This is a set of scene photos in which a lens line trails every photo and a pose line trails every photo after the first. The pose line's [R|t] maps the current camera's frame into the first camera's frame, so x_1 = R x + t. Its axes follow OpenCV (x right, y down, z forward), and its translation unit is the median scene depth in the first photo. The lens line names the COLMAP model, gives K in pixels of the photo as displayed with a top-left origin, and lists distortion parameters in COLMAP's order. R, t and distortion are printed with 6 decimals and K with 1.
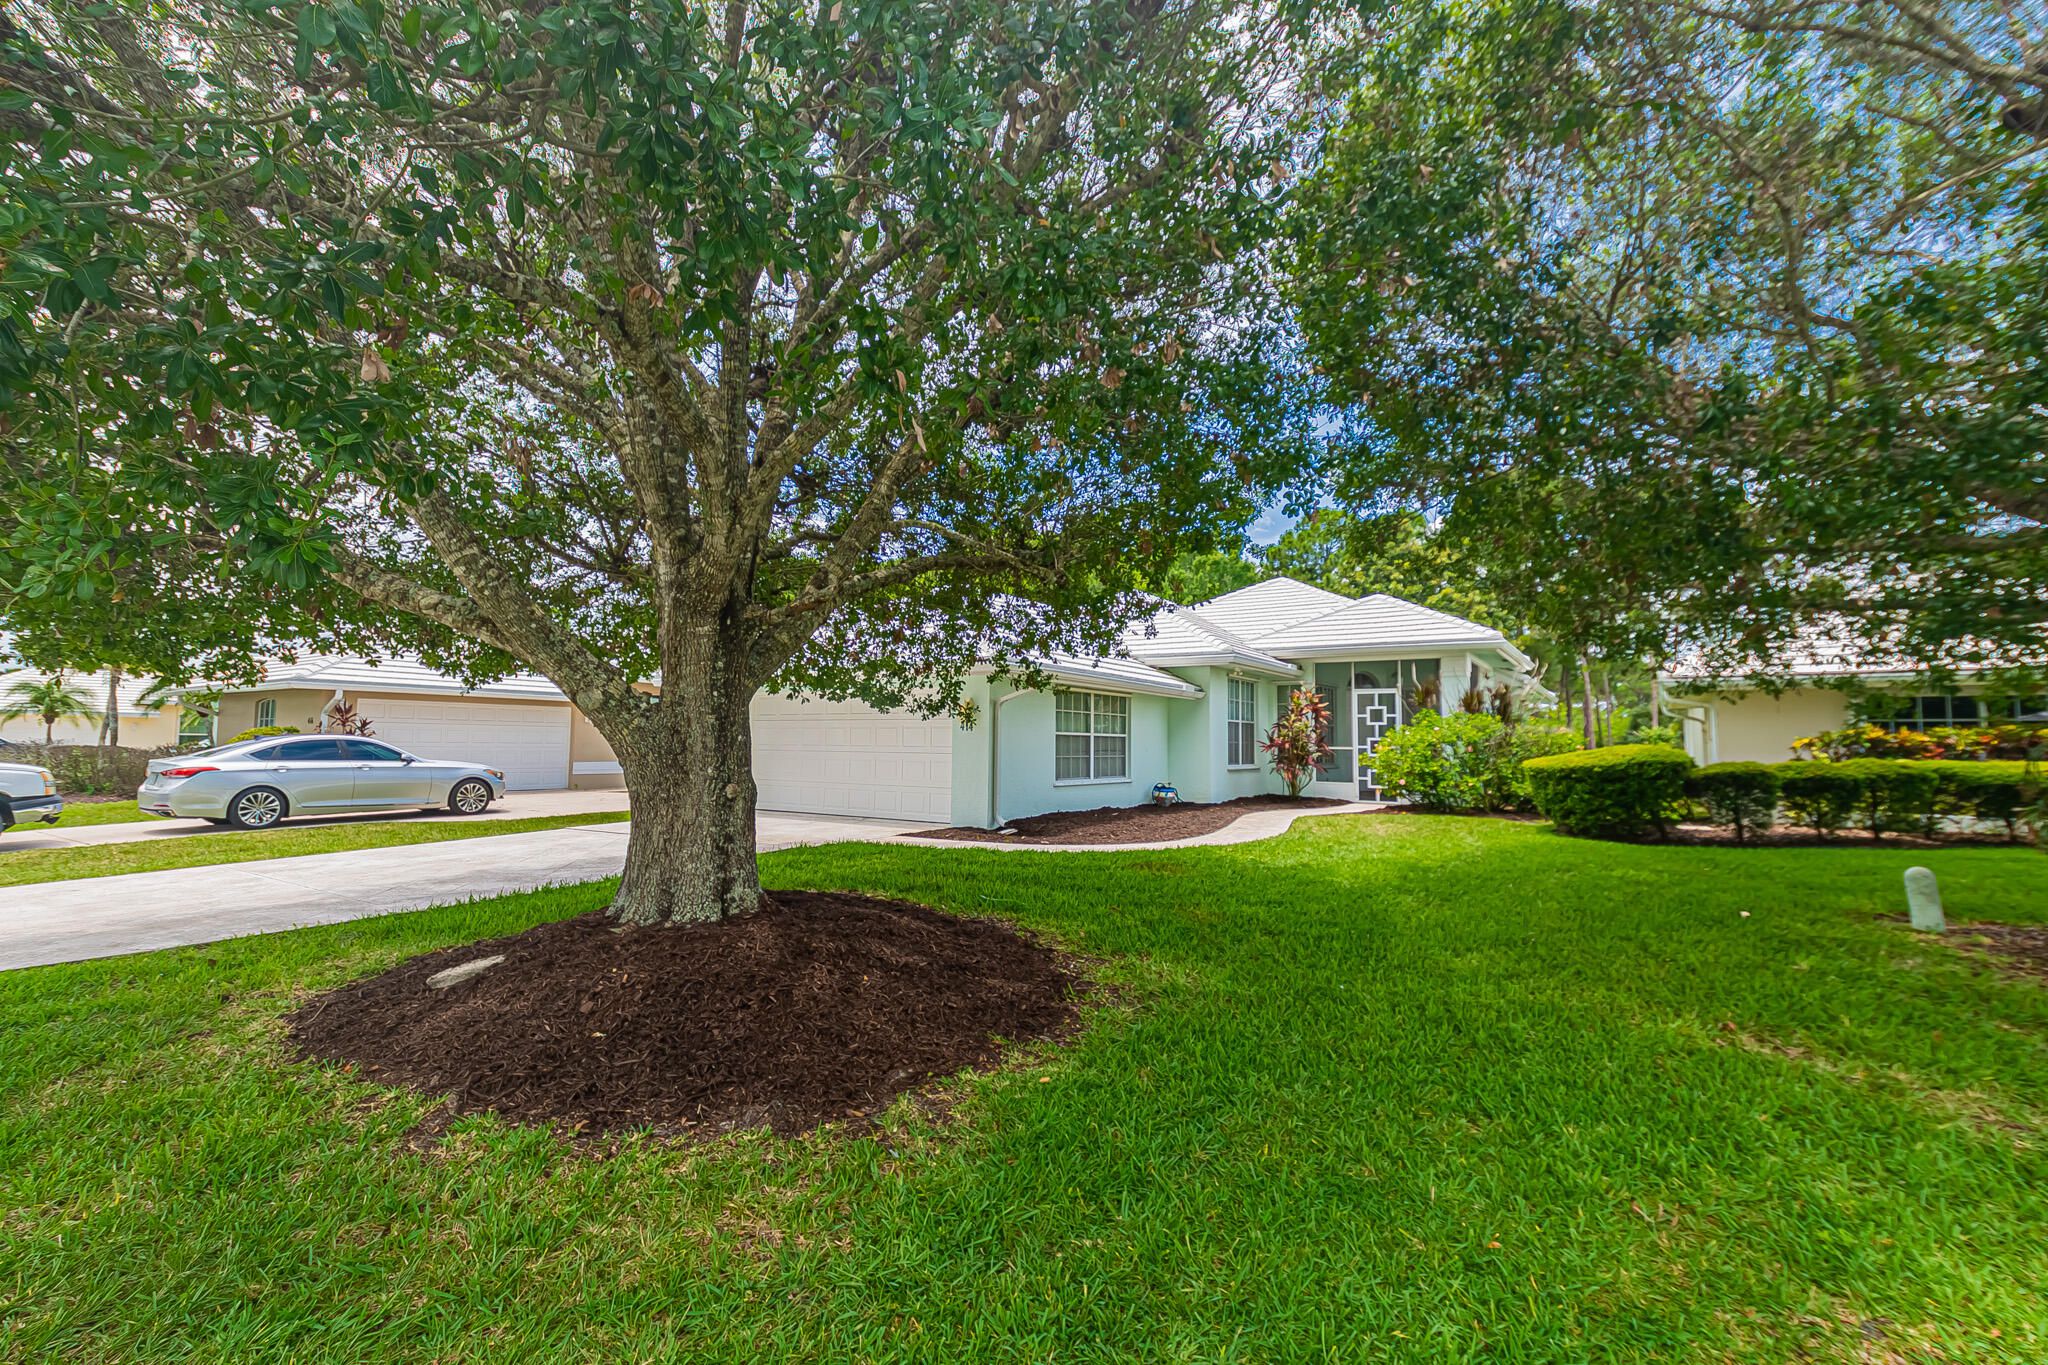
lens RADIAL K [[892.9, 0, 1024.0], [0, 892.9, 682.5], [0, 0, 1]] dist [0.000886, -0.000183]
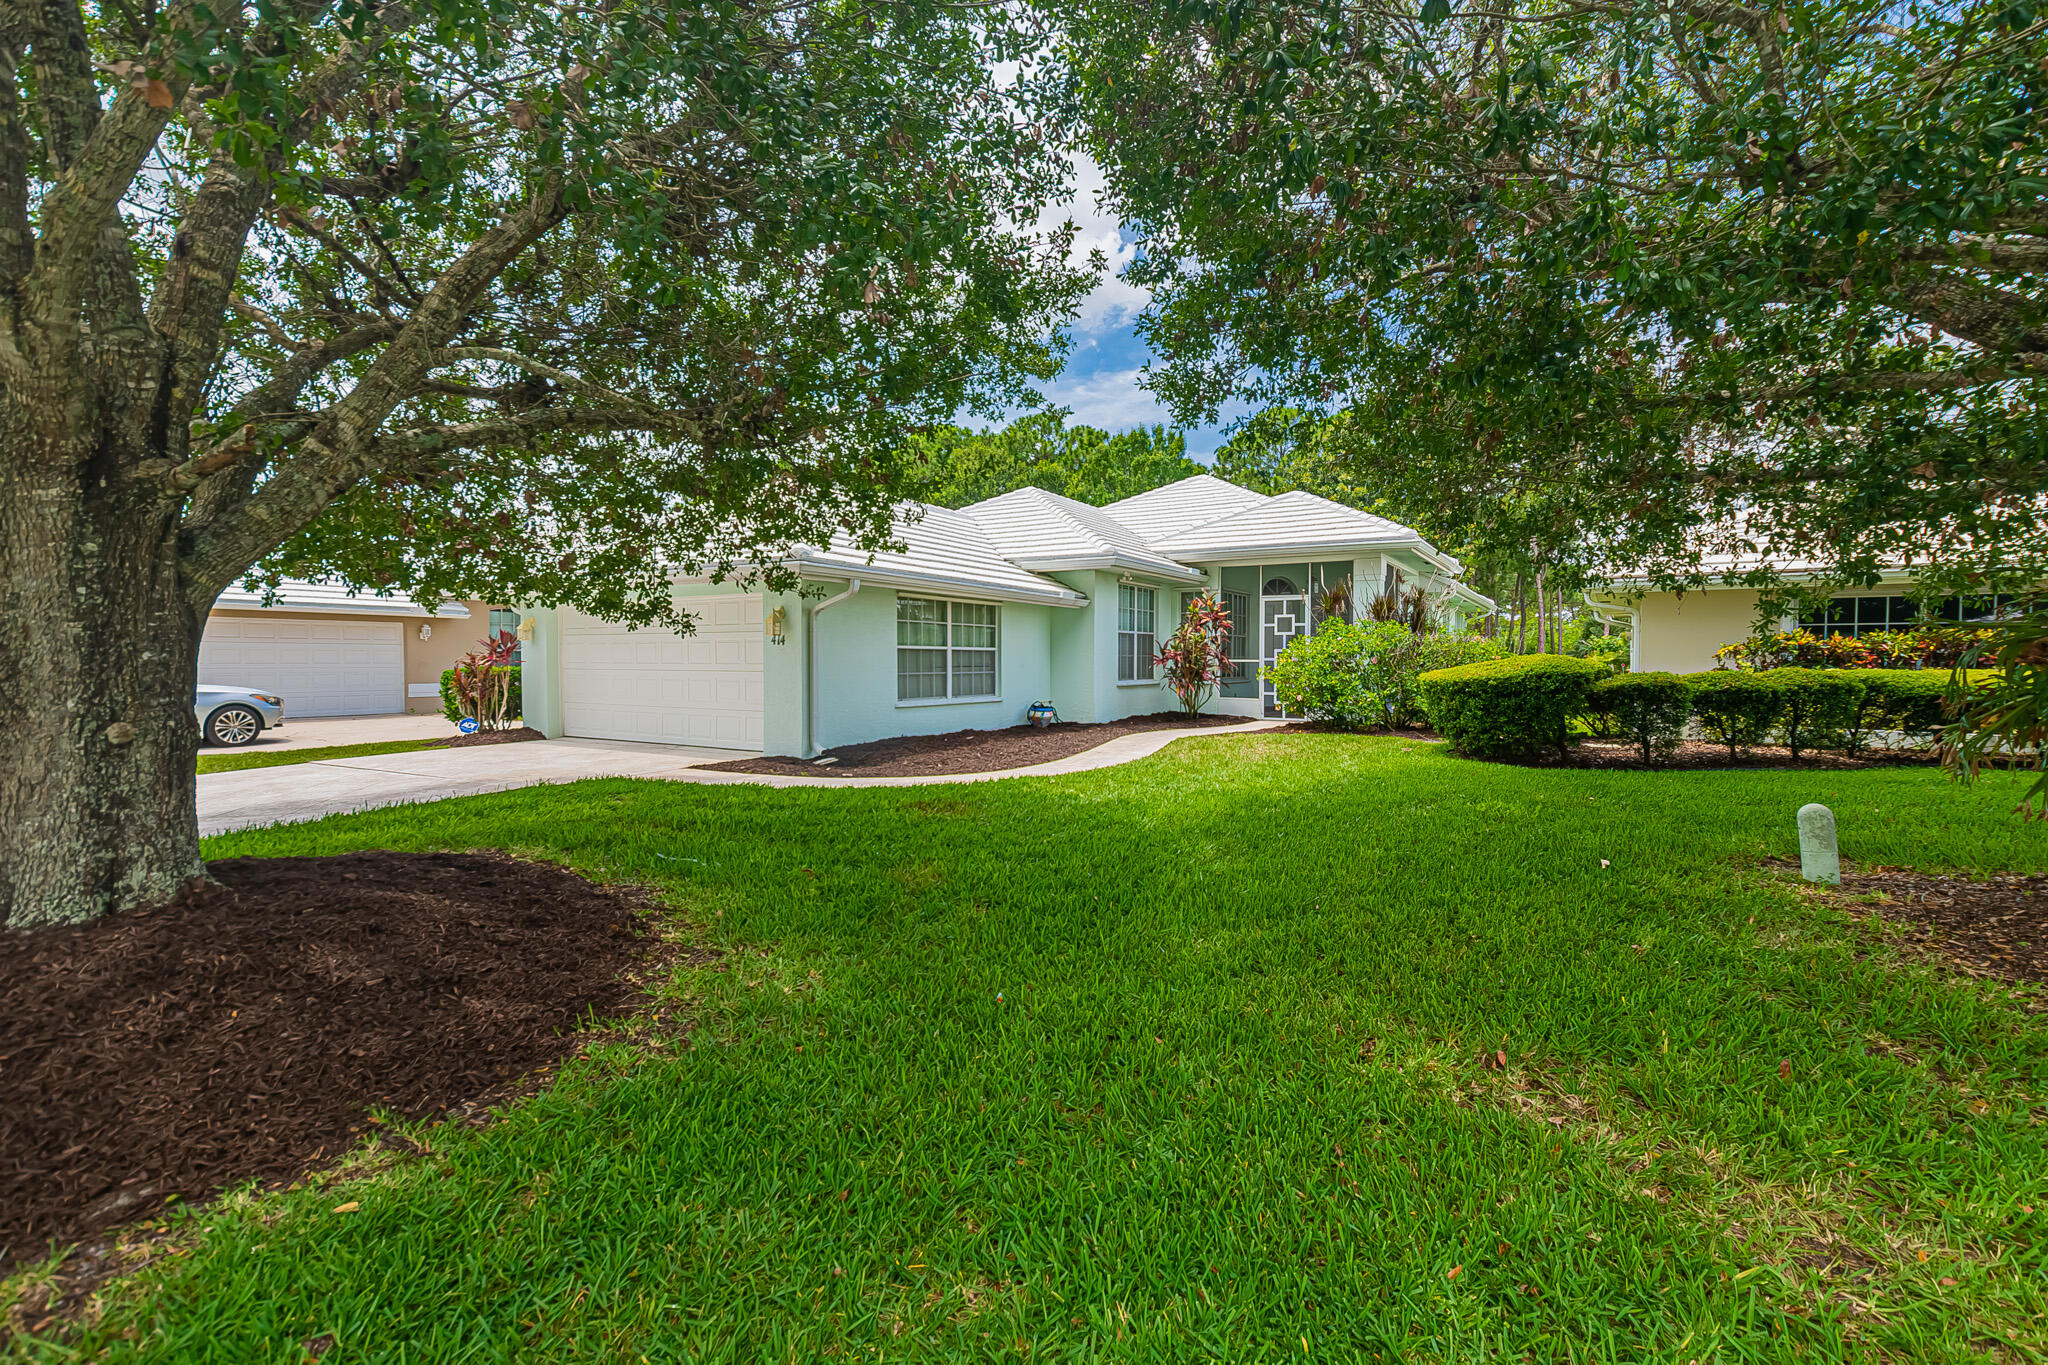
lens RADIAL K [[910.4, 0, 1024.0], [0, 910.4, 682.5], [0, 0, 1]] dist [-0.000622, -0.001018]
pose [[0.999383, -0.009737, 0.033735, 0.139825], [0.006501, 0.995482, 0.094726, 0.008758], [-0.034505, -0.094448, 0.994932, 0.117591]]
